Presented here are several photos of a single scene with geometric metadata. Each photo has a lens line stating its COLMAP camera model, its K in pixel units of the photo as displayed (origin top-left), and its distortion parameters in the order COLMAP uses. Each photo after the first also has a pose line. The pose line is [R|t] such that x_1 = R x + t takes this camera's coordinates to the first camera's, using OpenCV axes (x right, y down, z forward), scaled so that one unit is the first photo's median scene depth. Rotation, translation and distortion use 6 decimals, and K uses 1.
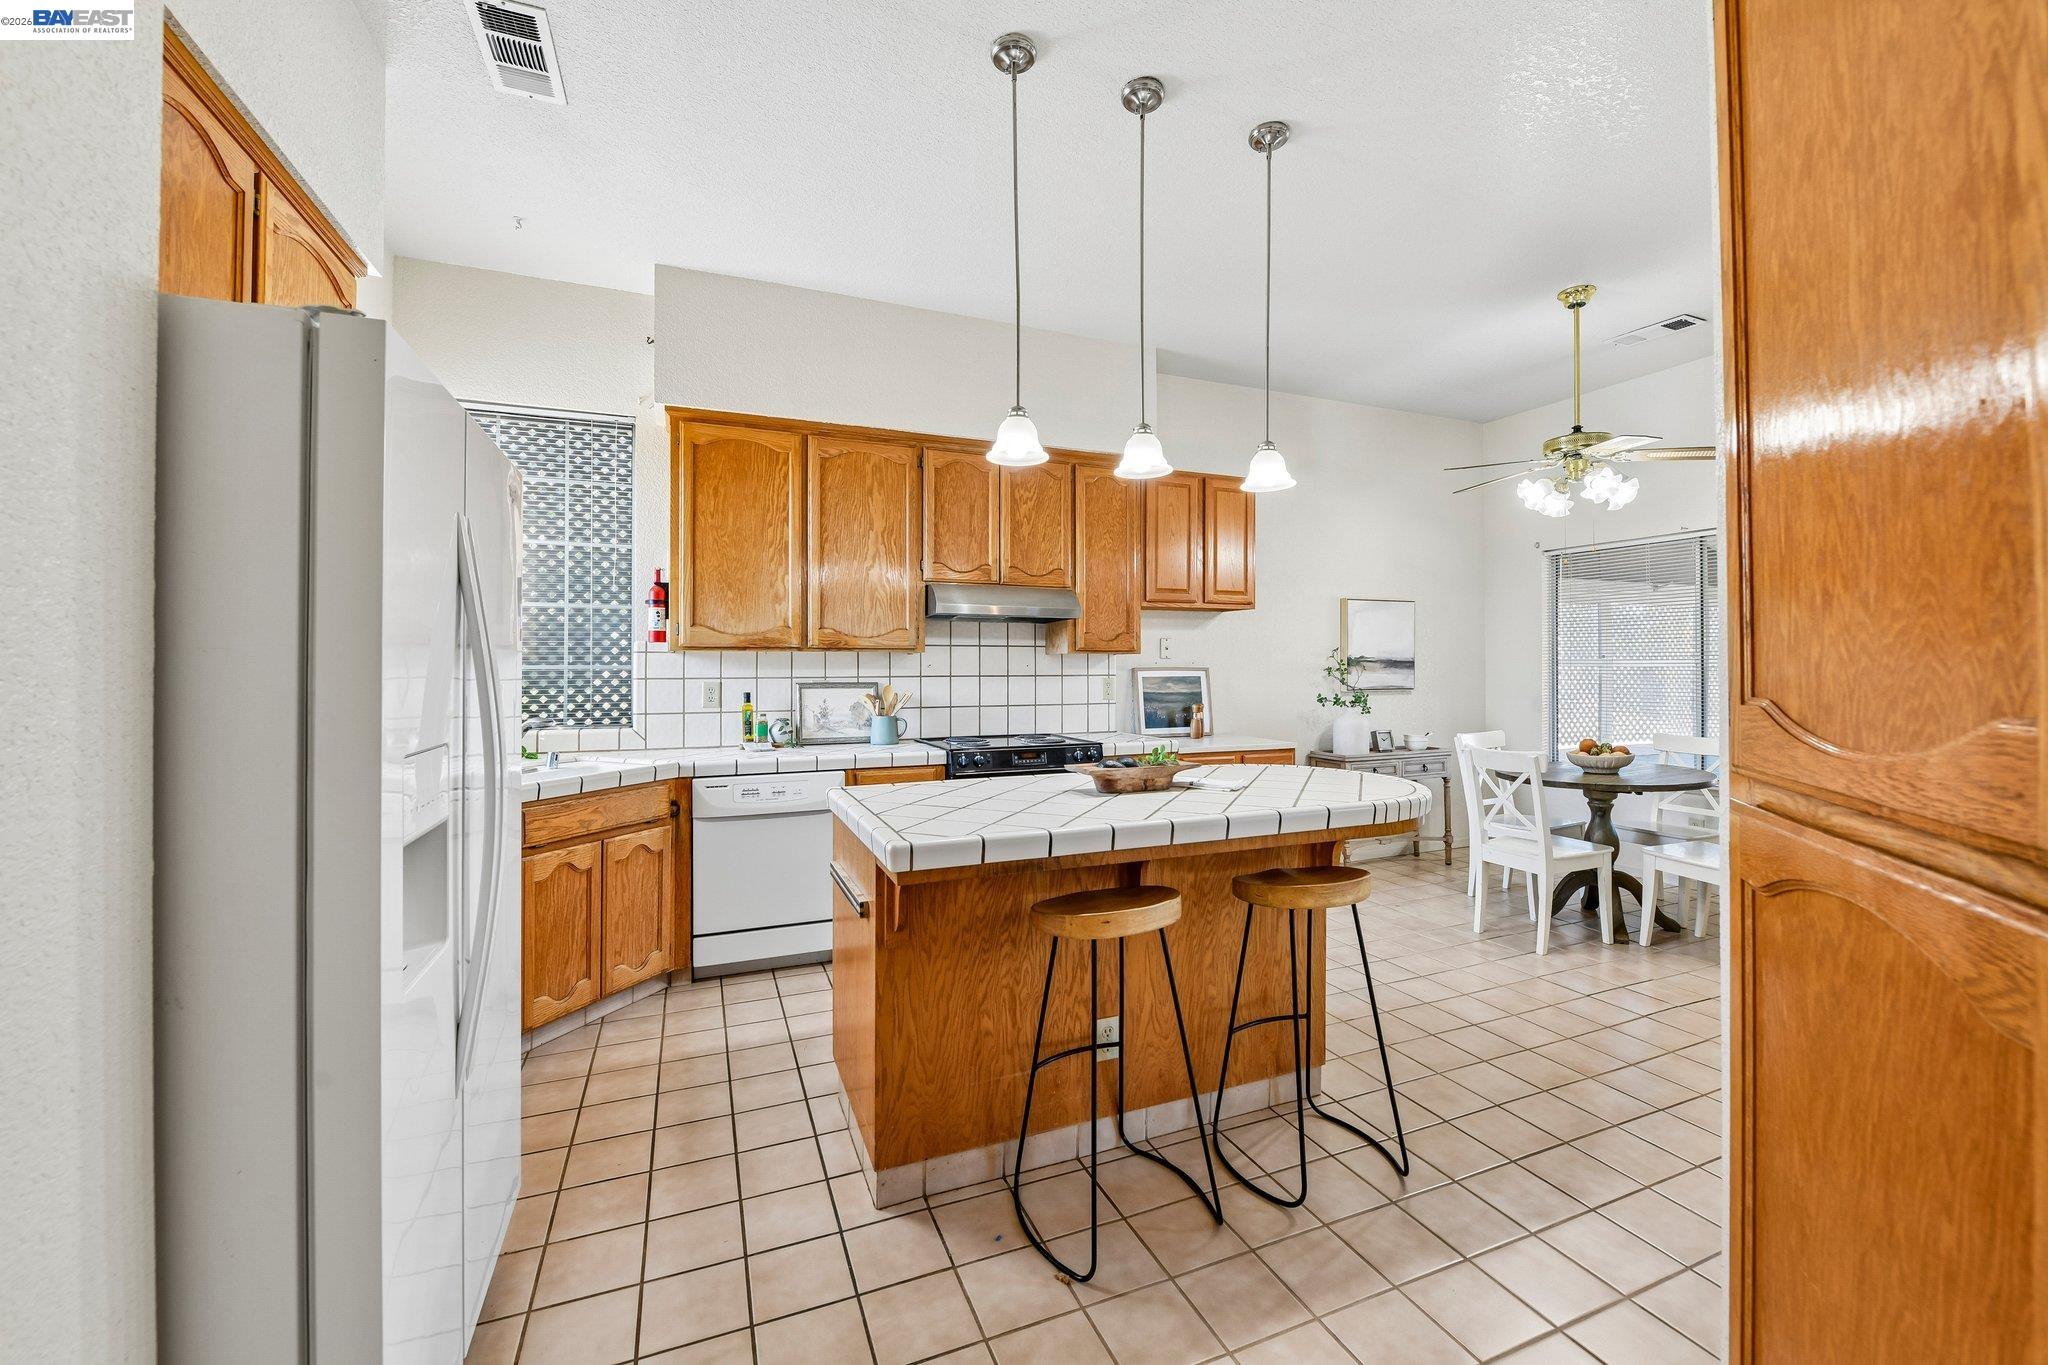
lens RADIAL K [[815.4, 0, 1024.7], [0, 815.4, 664.8], [0, 0, 1]] dist [-0.011853, 0.001074]
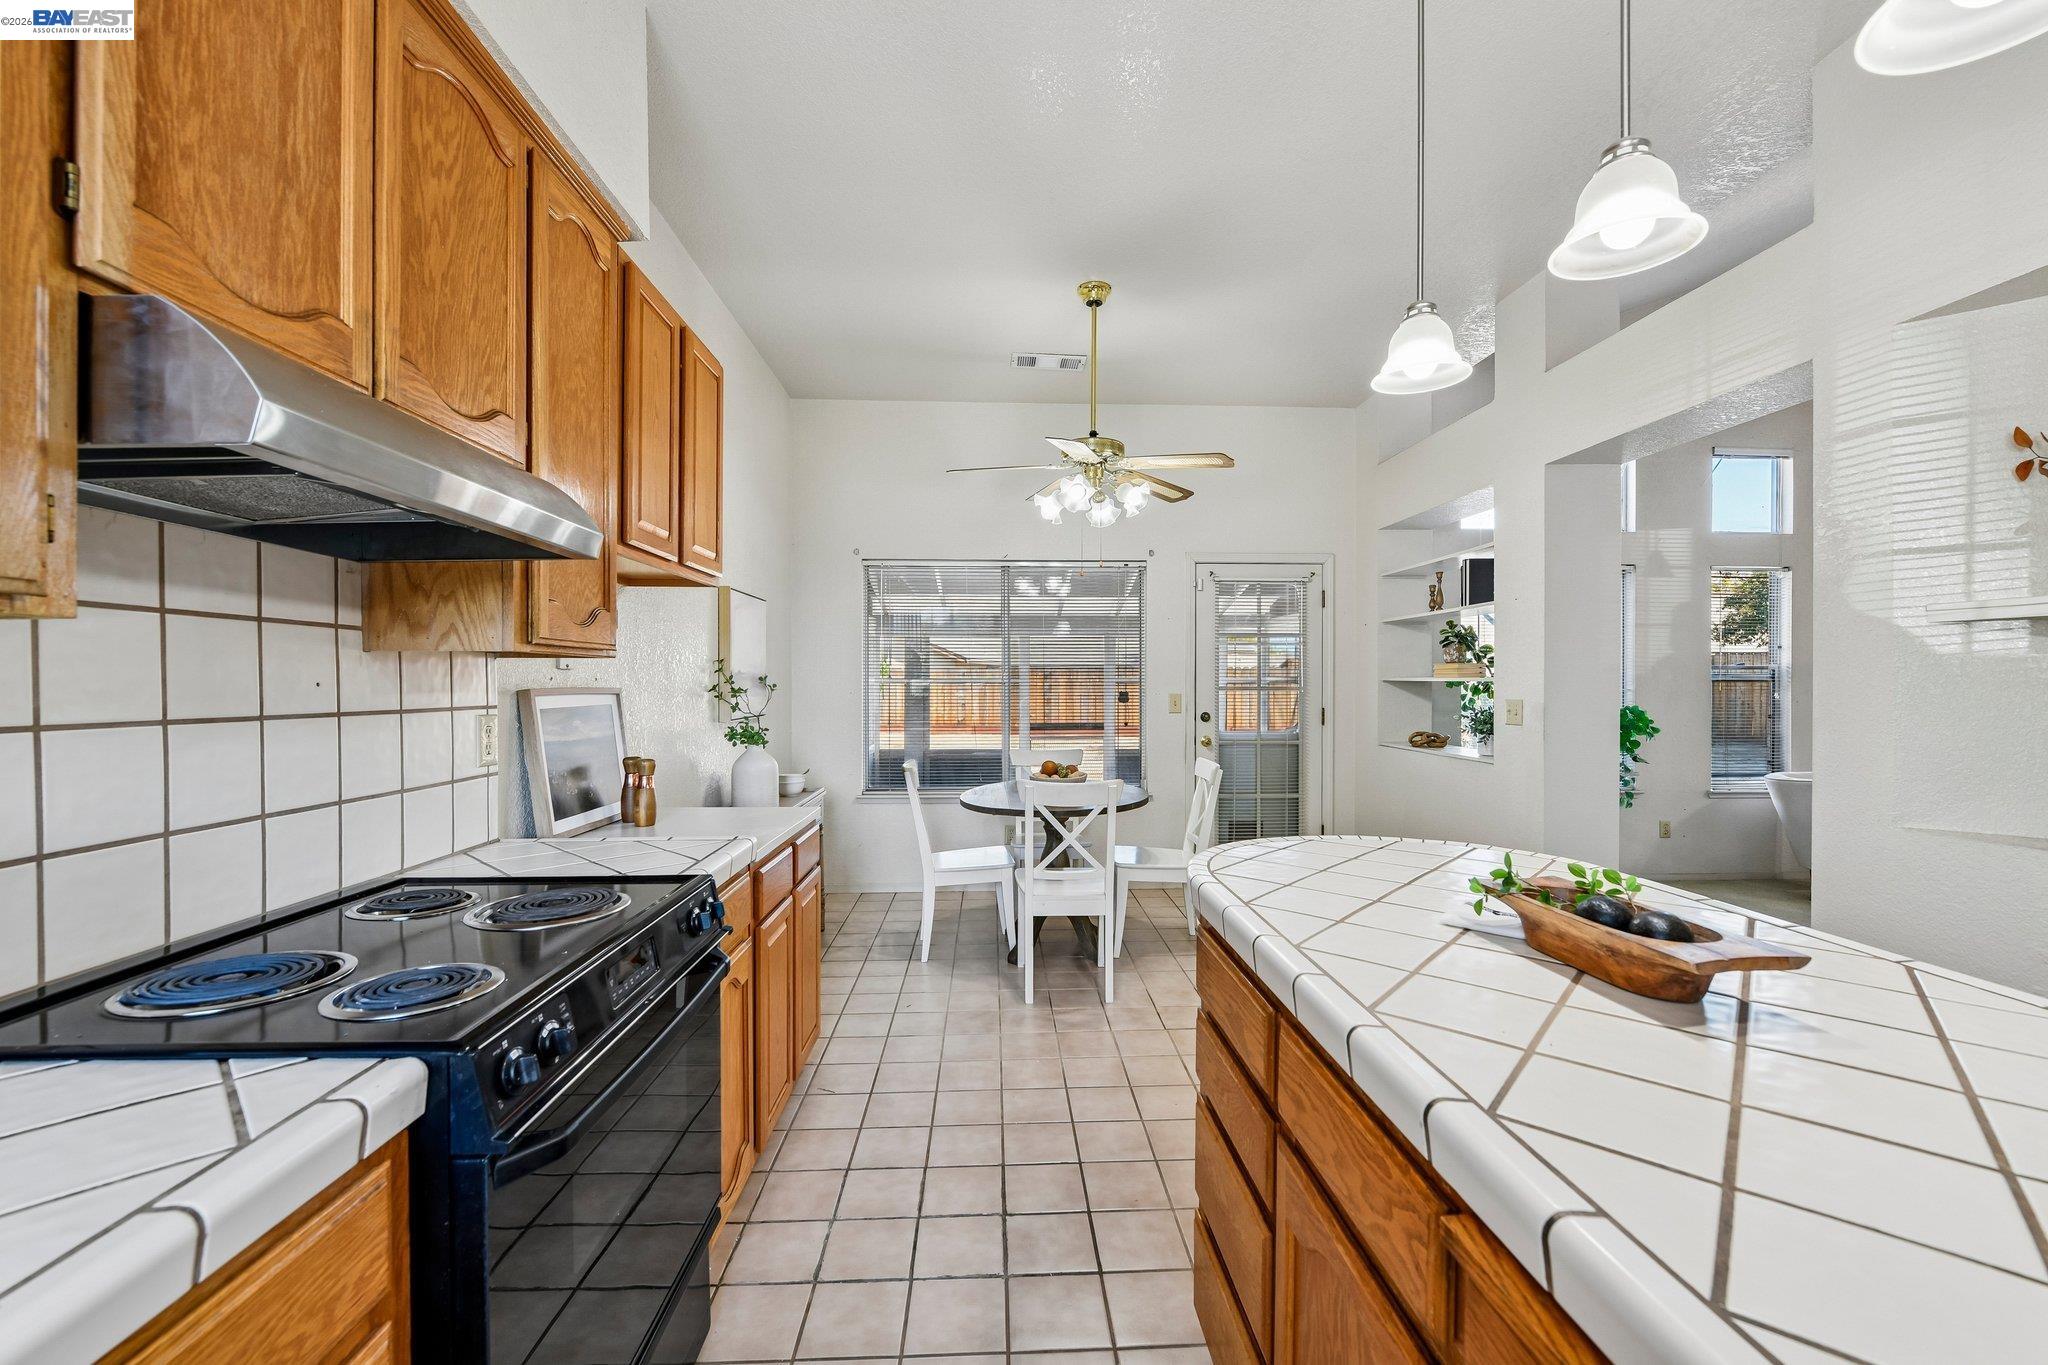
lens RADIAL K [[815.4, 0, 1022.2], [0, 815.4, 689.0], [0, 0, 1]] dist [-0.011853, 0.001074]
pose [[0.341044, -0.004176, 0.940038, -0.214715], [-0.000407, 0.999989, 0.004590, 0.001413], [-0.940047, -0.001948, 0.341039, 0.663561]]
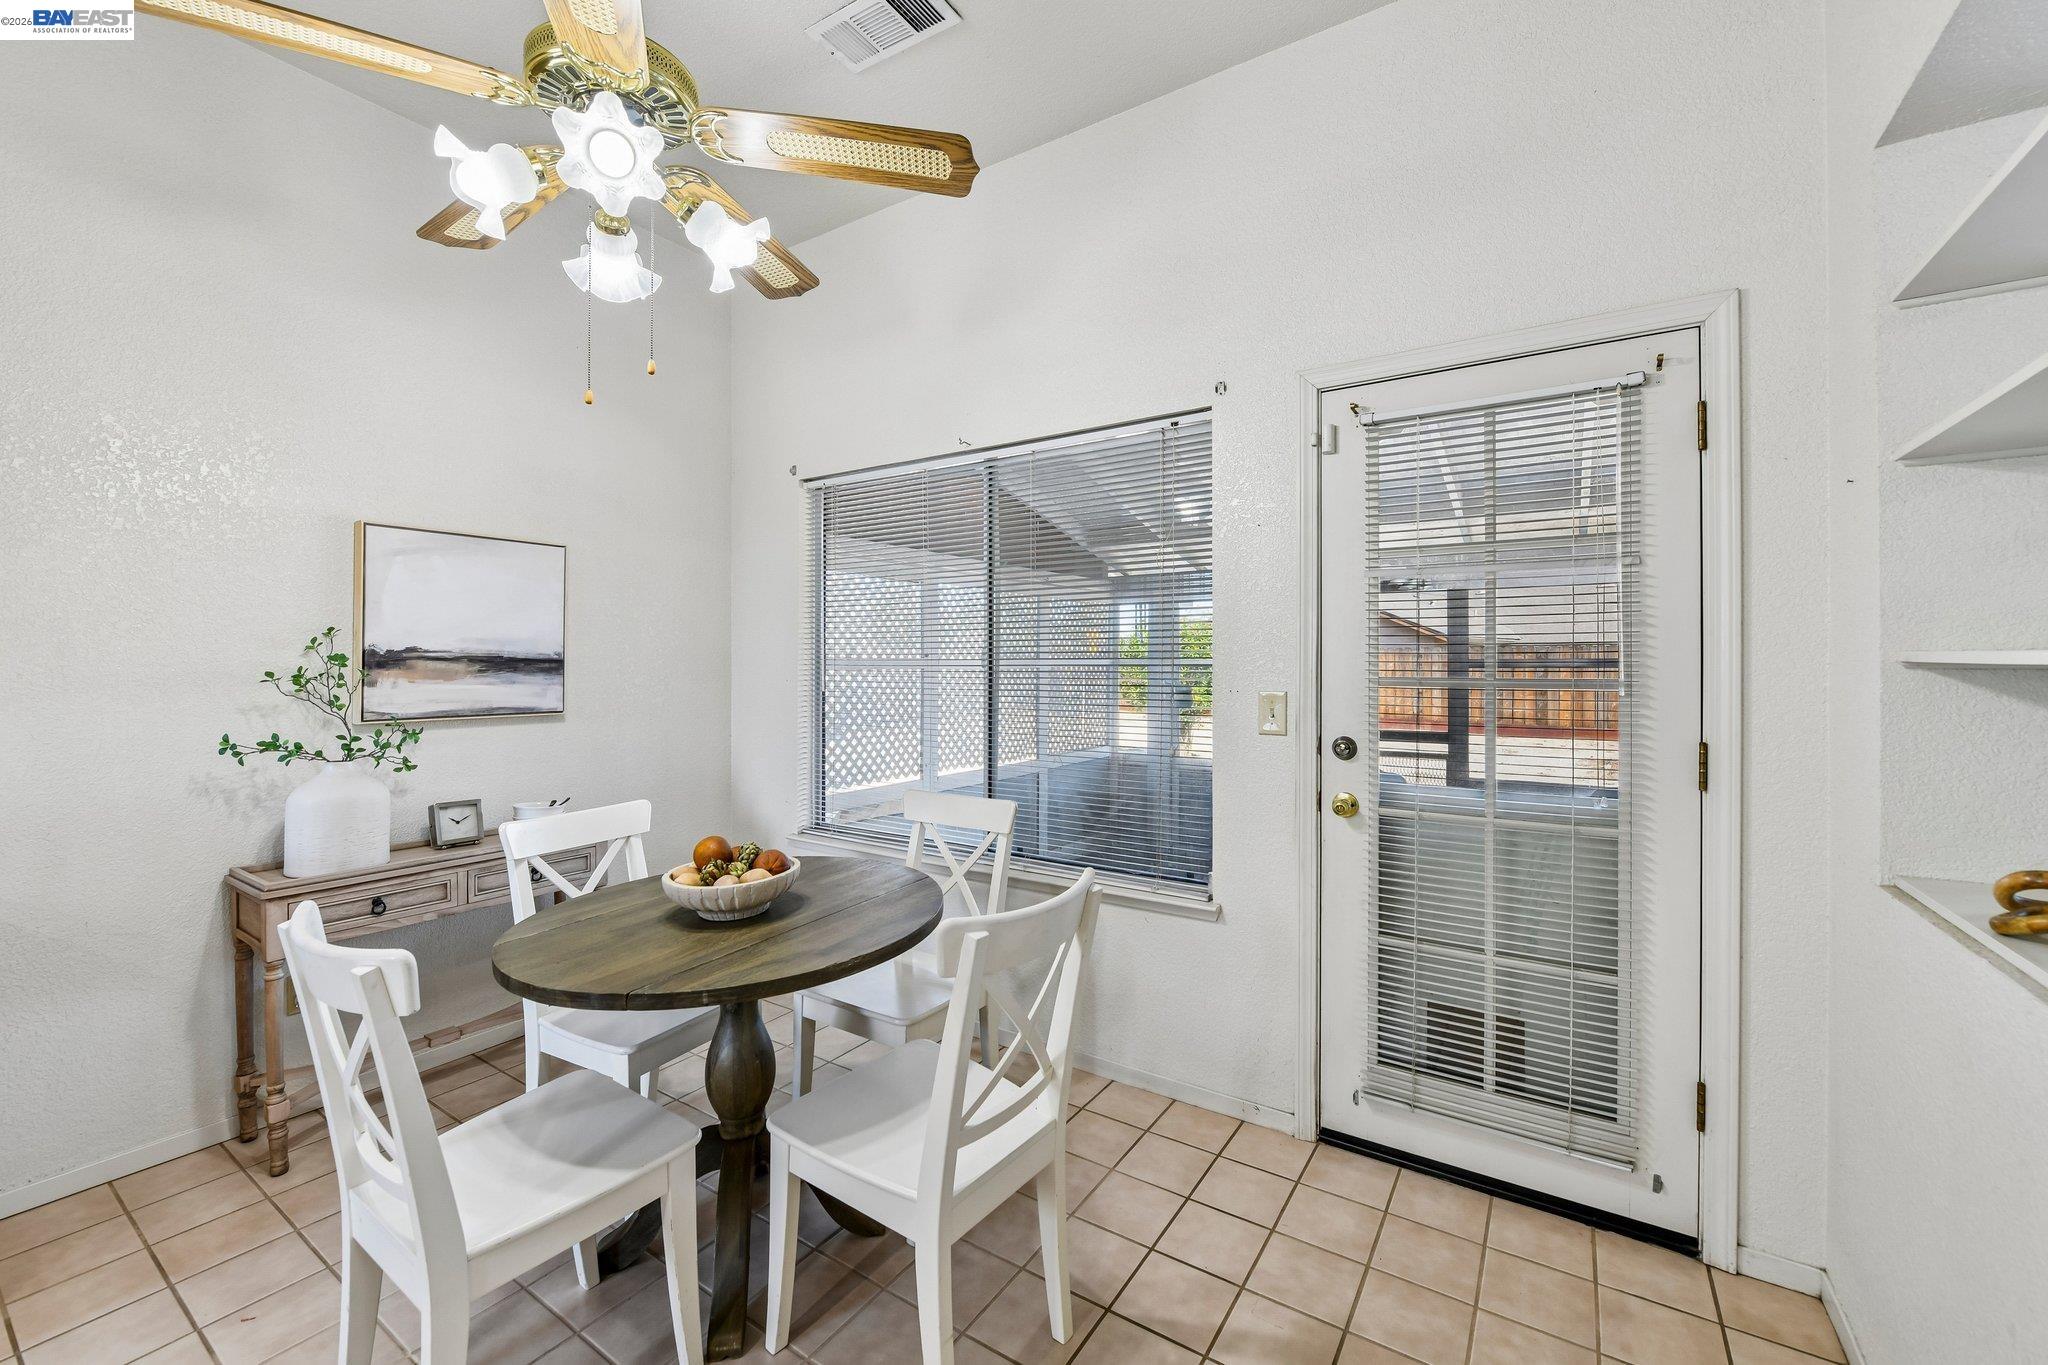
lens RADIAL K [[815.4, 0, 1034.6], [0, 815.4, 657.6], [0, 0, 1]] dist [-0.011853, 0.001074]
pose [[0.818721, 0.009933, 0.574105, 0.556348], [-0.005202, 0.999938, -0.009882, -0.002654], [-0.574167, 0.005104, 0.818722, 0.512743]]
